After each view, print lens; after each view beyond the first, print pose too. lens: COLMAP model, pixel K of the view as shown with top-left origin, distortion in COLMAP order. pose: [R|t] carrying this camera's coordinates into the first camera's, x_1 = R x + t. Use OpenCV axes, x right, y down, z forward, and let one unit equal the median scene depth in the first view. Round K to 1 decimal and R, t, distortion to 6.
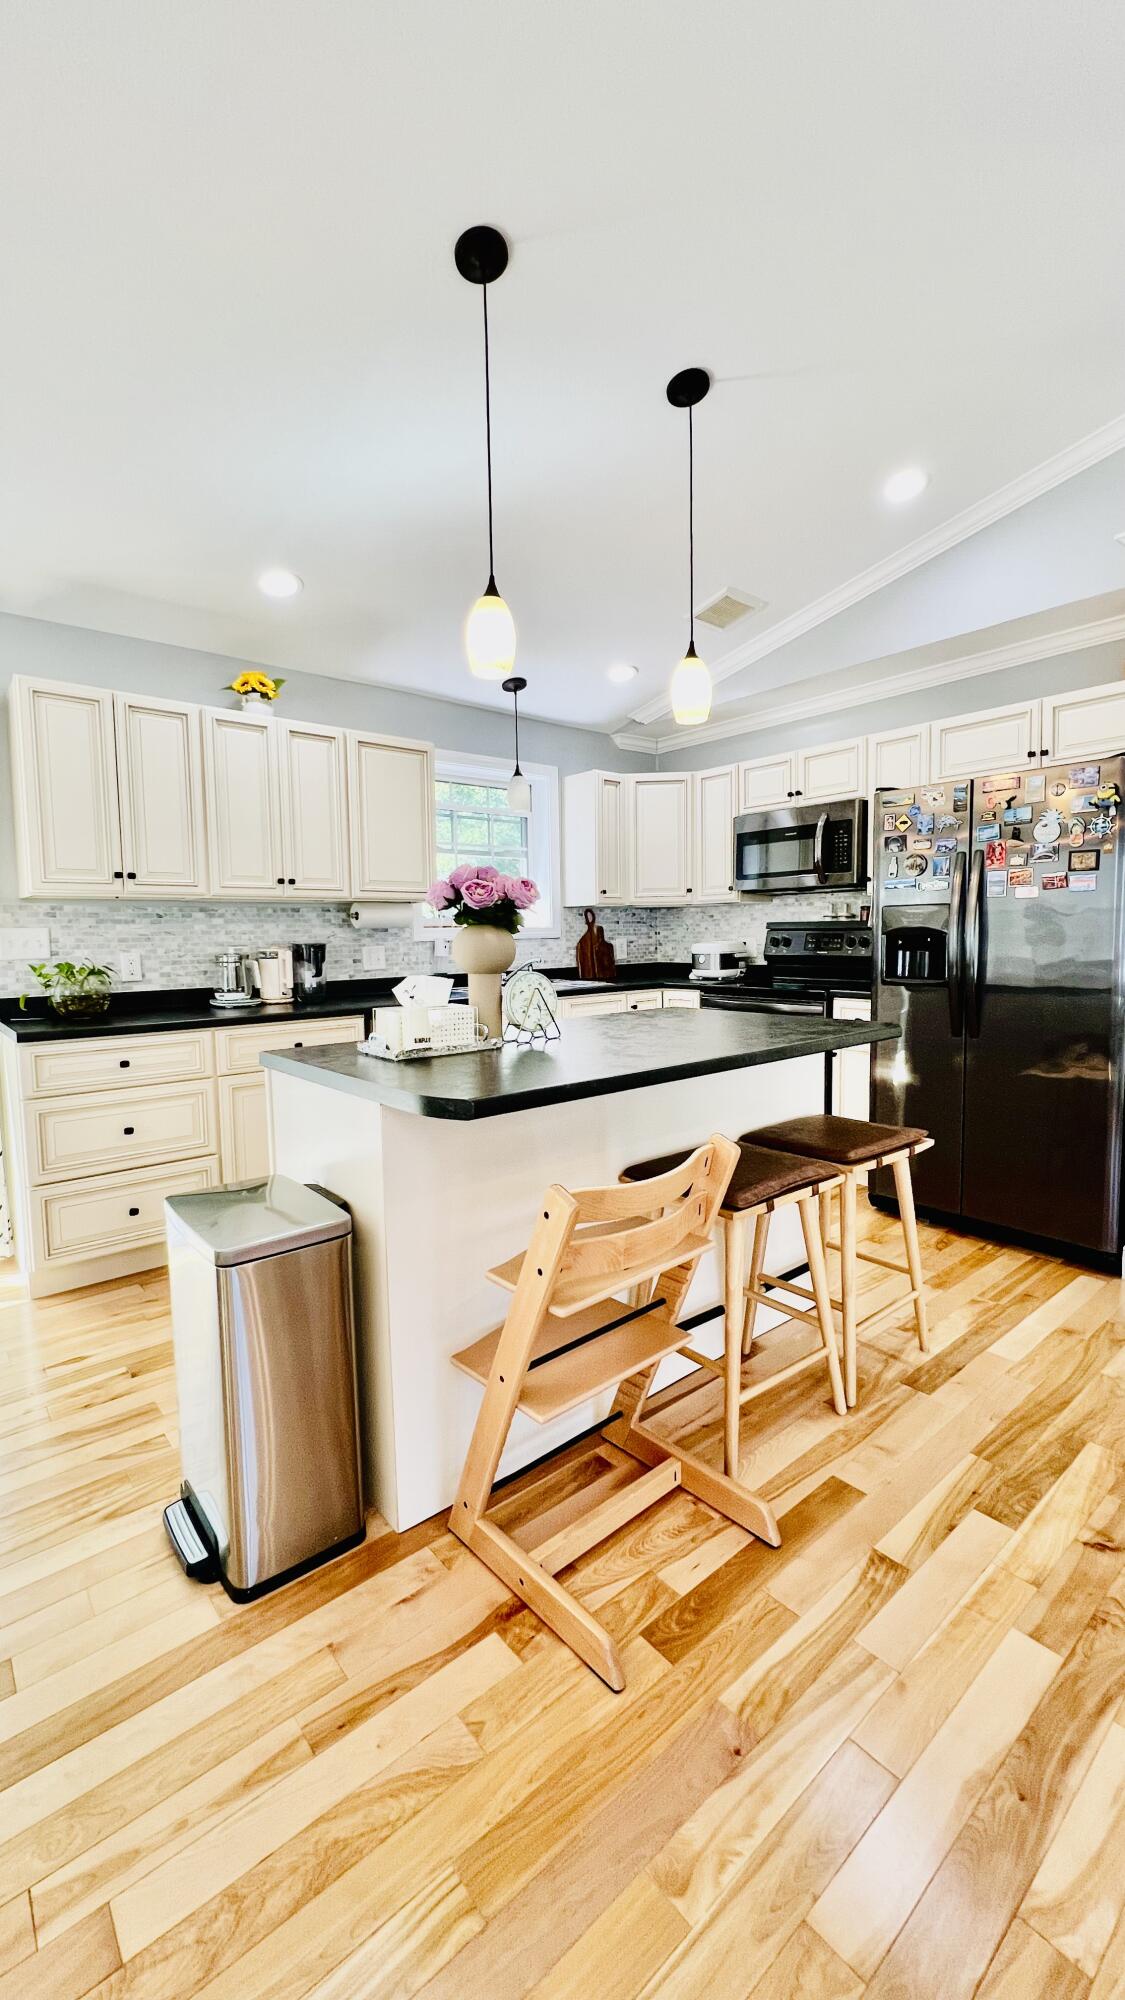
lens RADIAL K [[800.0, 0, 571.1], [0, 800.0, 999.8], [0, 0, 1]] dist [-0.003601, -0.000177]
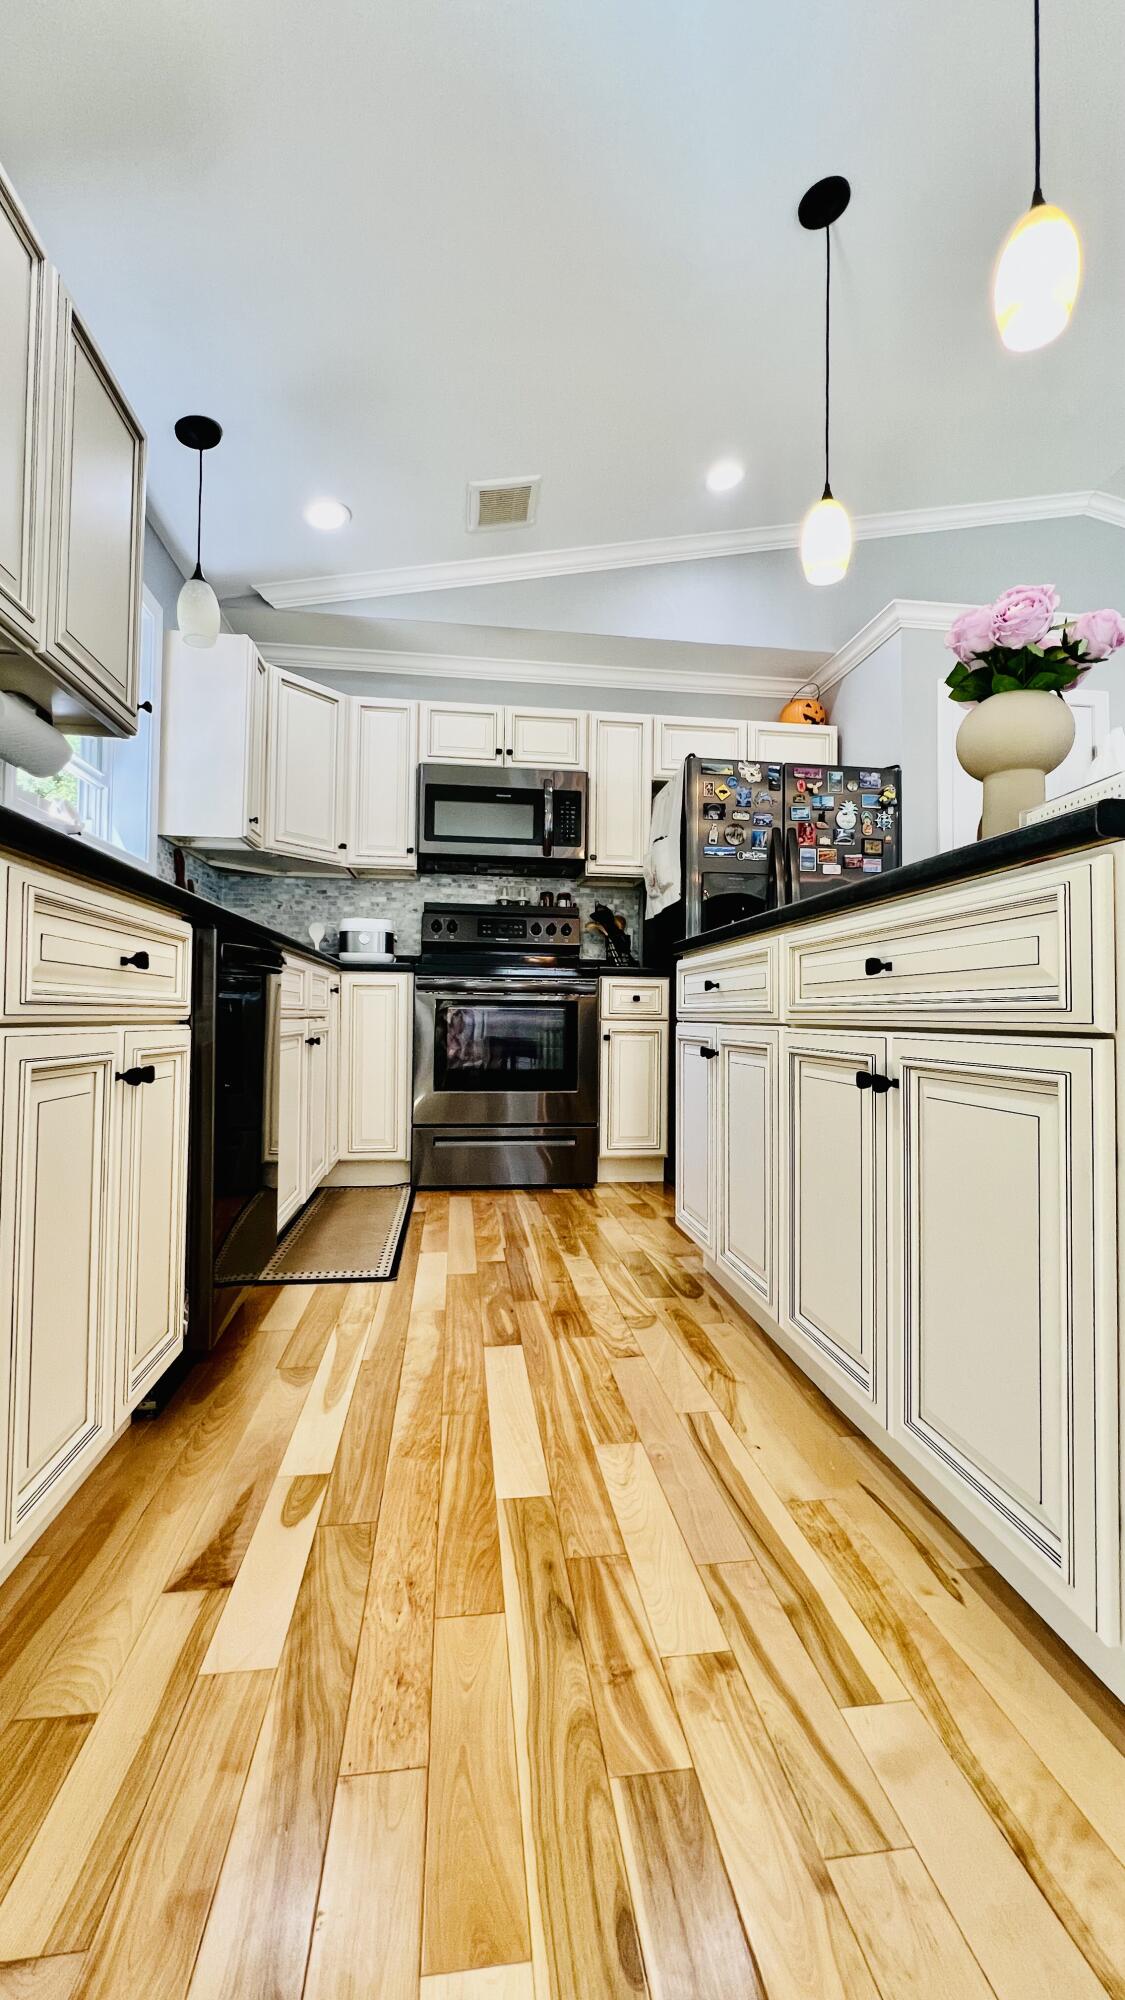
lens RADIAL K [[800.0, 0, 571.1], [0, 800.0, 999.8], [0, 0, 1]] dist [-0.003601, -0.000177]
pose [[0.543456, 0.040924, 0.838440, -0.387598], [0.049030, 0.995558, -0.080373, 0.083141], [-0.838005, 0.084788, 0.539035, 0.467998]]
